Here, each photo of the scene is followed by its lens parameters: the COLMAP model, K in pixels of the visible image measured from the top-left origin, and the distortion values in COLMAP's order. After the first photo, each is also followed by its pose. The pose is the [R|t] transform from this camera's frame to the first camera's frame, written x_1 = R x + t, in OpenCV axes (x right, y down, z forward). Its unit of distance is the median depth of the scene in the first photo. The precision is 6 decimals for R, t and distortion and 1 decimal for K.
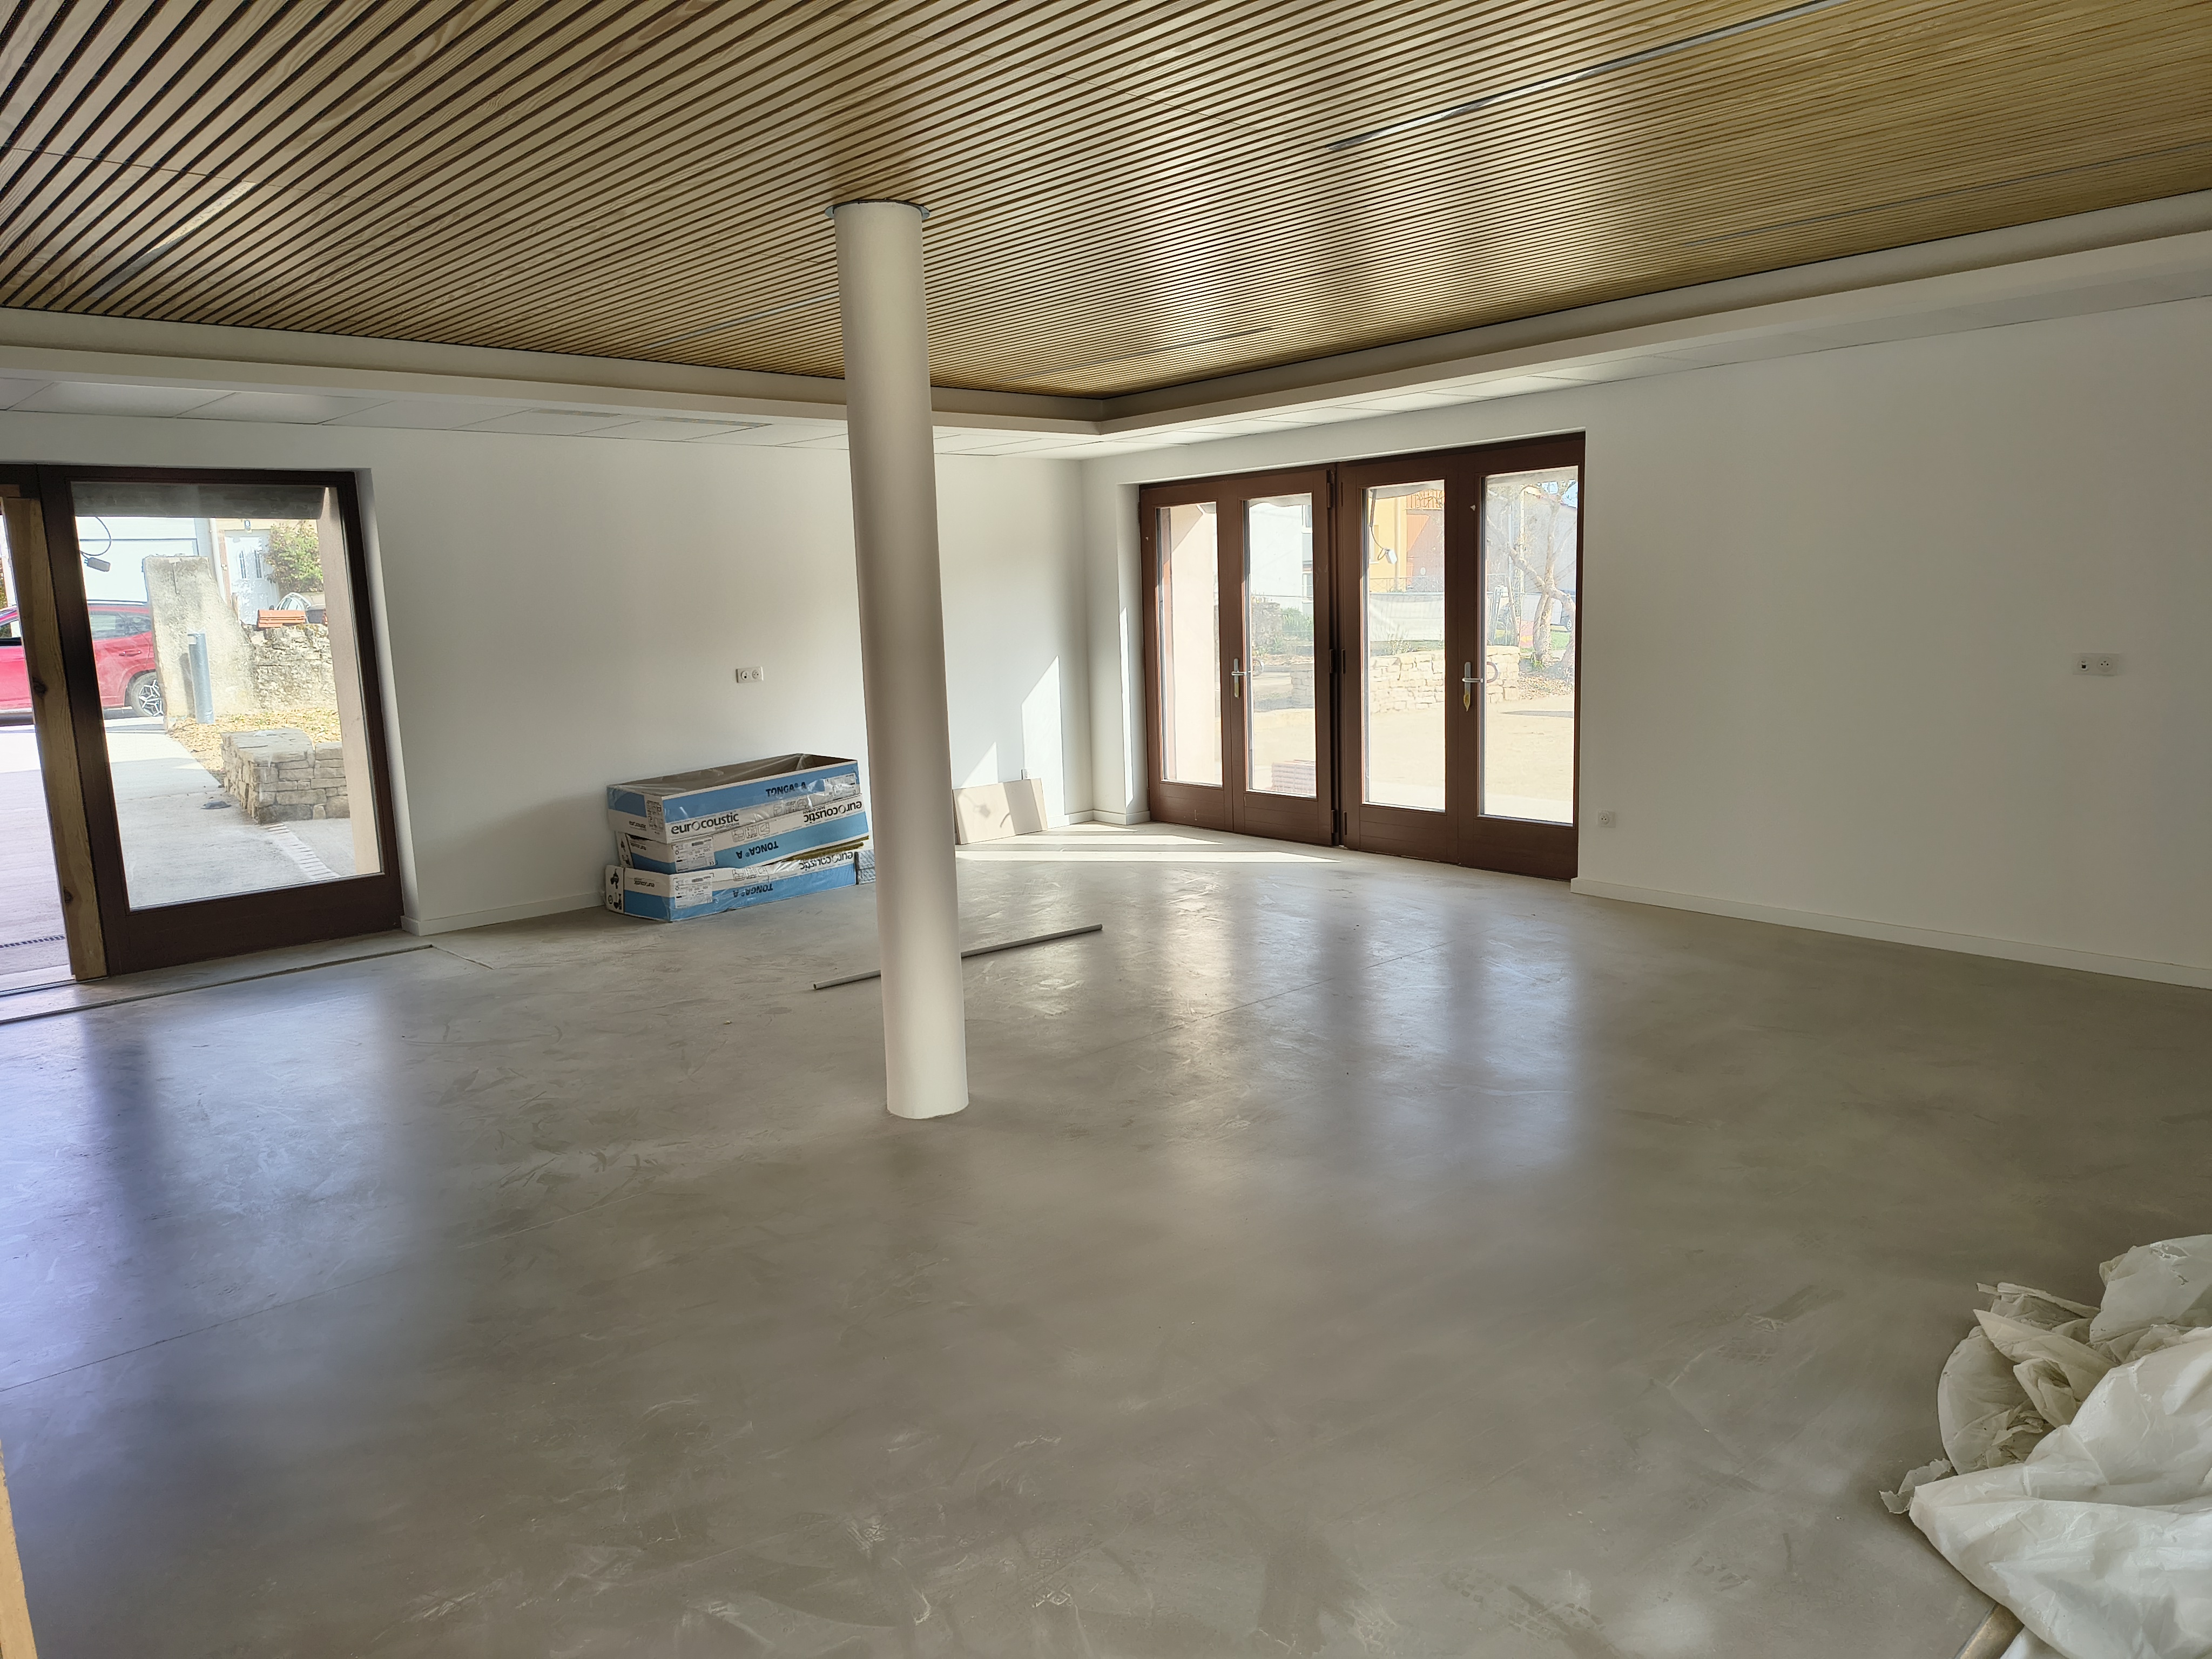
lens RADIAL K [[1491.1, 0, 1119.5], [0, 1491.1, 817.9], [0, 0, 1]] dist [0.066256, -0.063846]
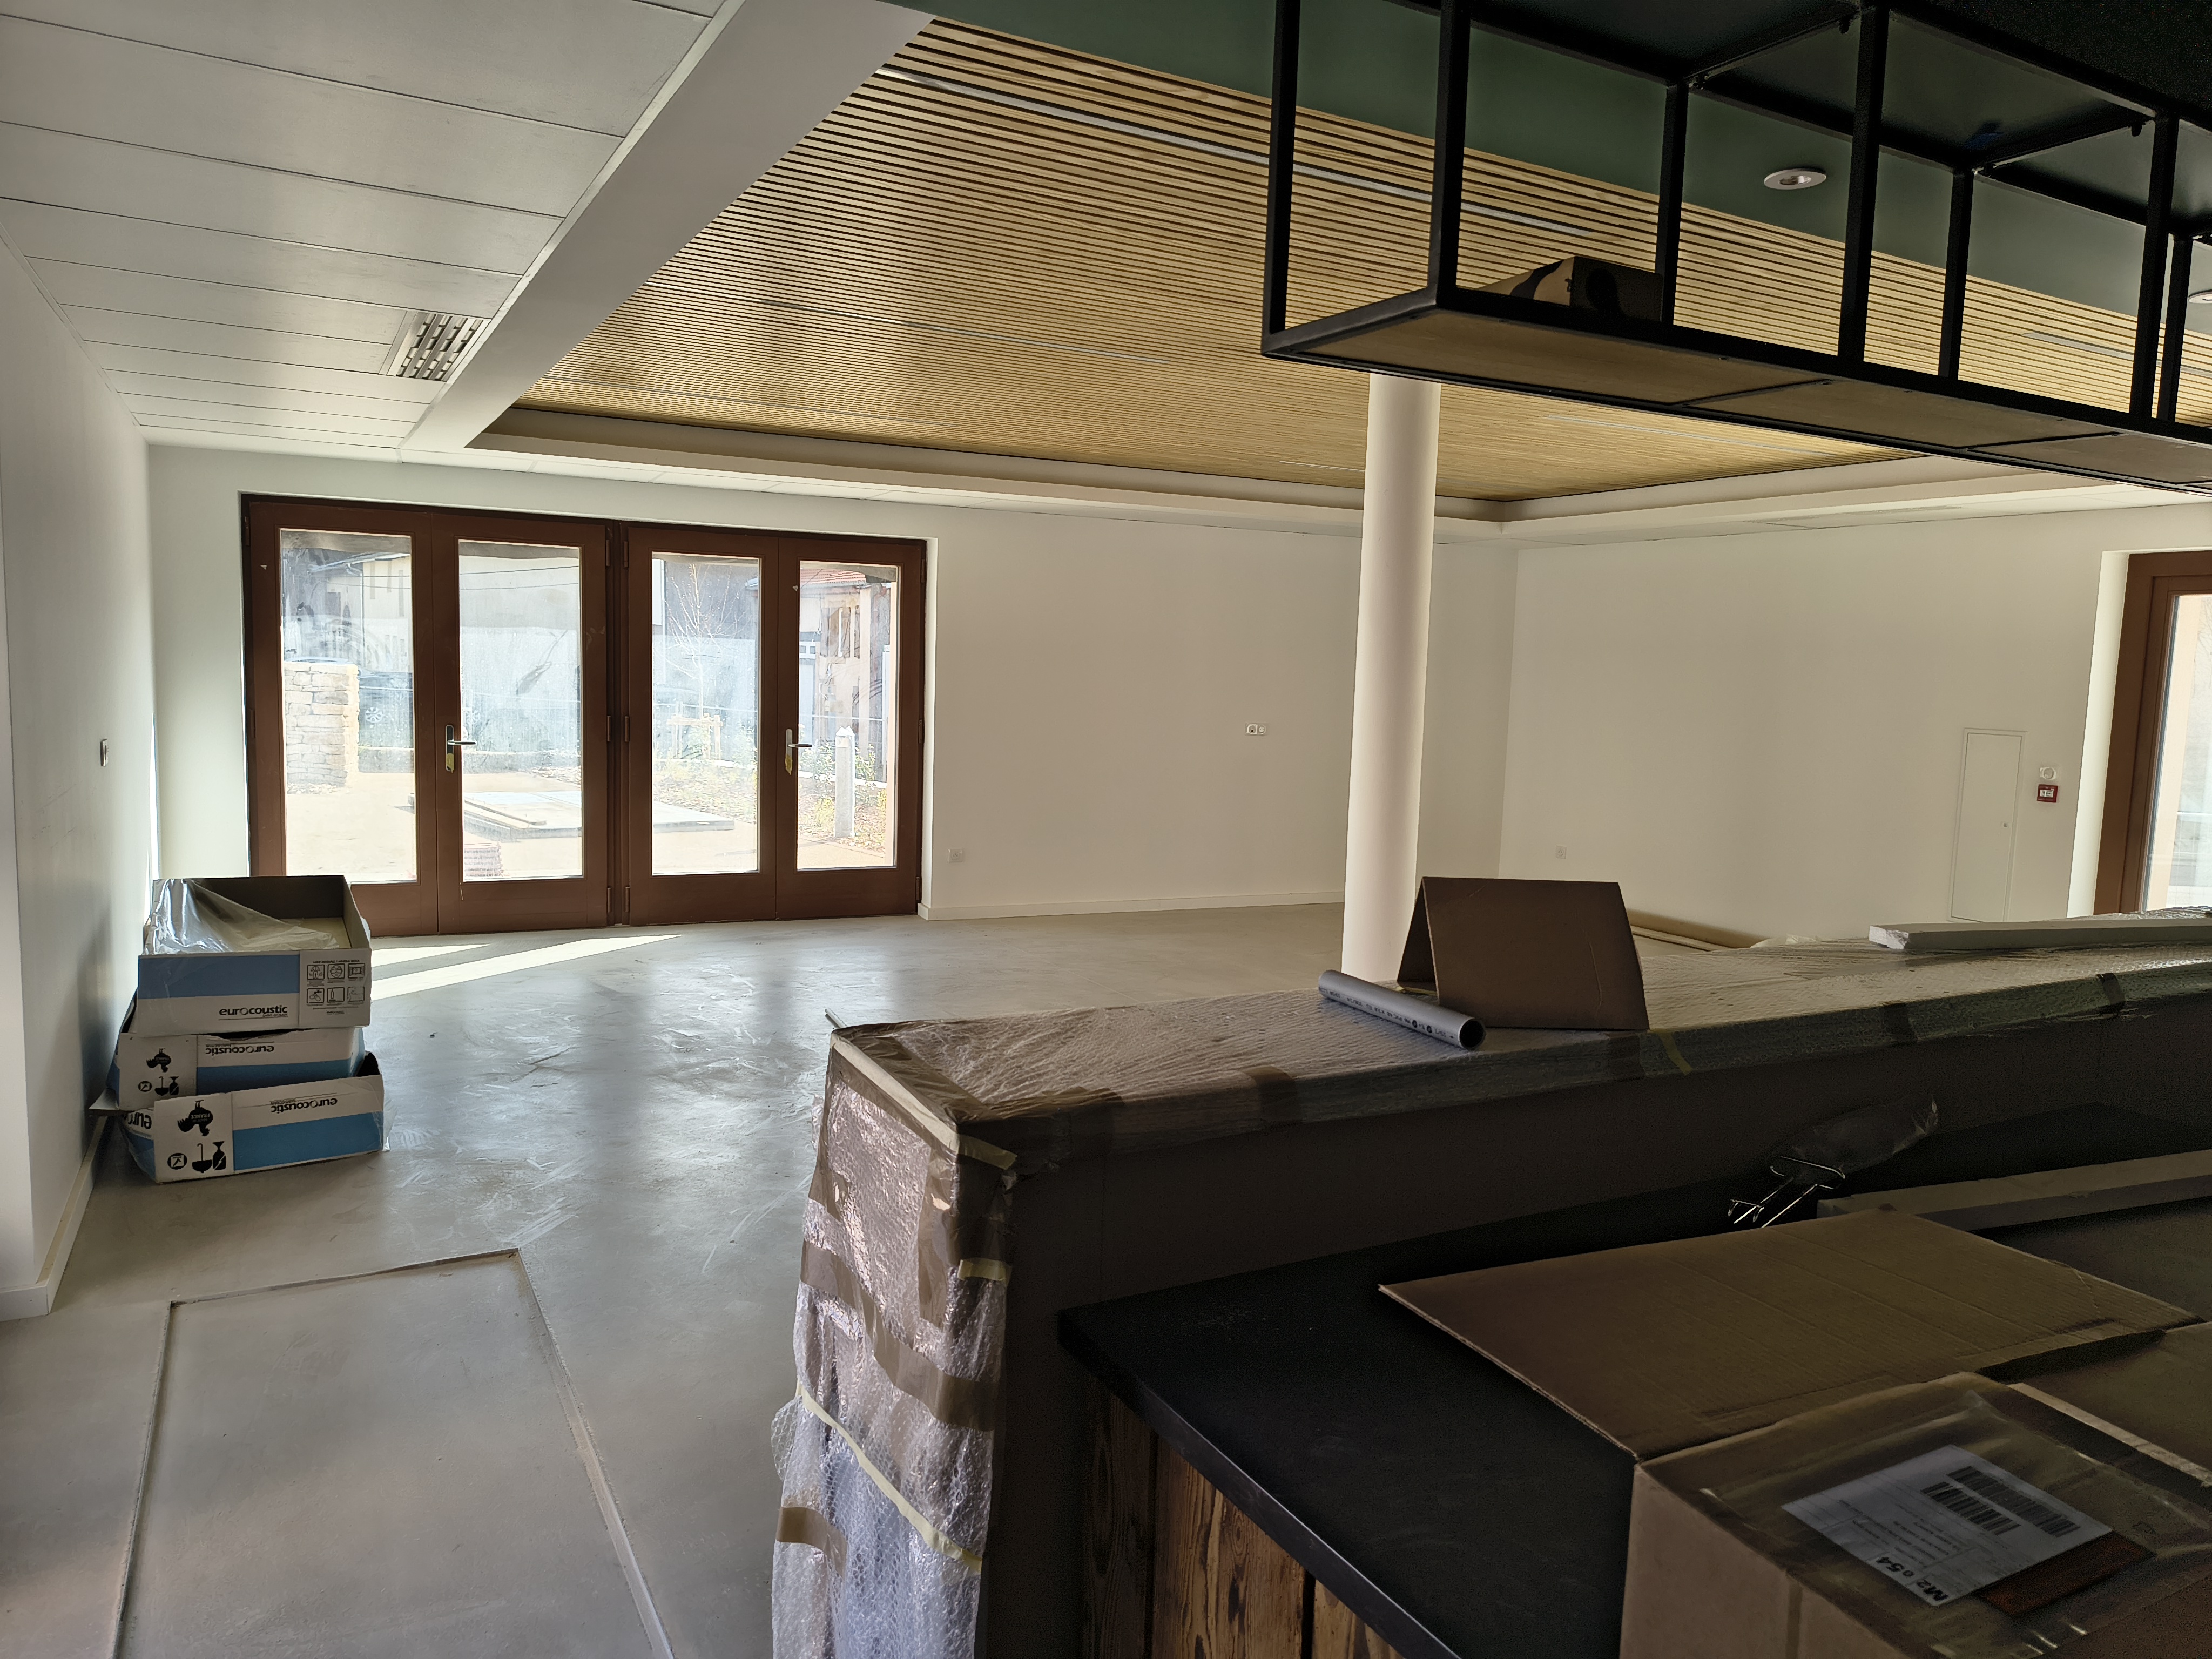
lens RADIAL K [[1491.1, 0, 1119.5], [0, 1491.1, 817.9], [0, 0, 1]] dist [0.066256, -0.063846]
pose [[0.249448, -0.057272, 0.966693, -0.734121], [0.106524, 0.993814, 0.031391, -0.047813], [-0.962511, 0.095146, 0.254006, 0.484969]]
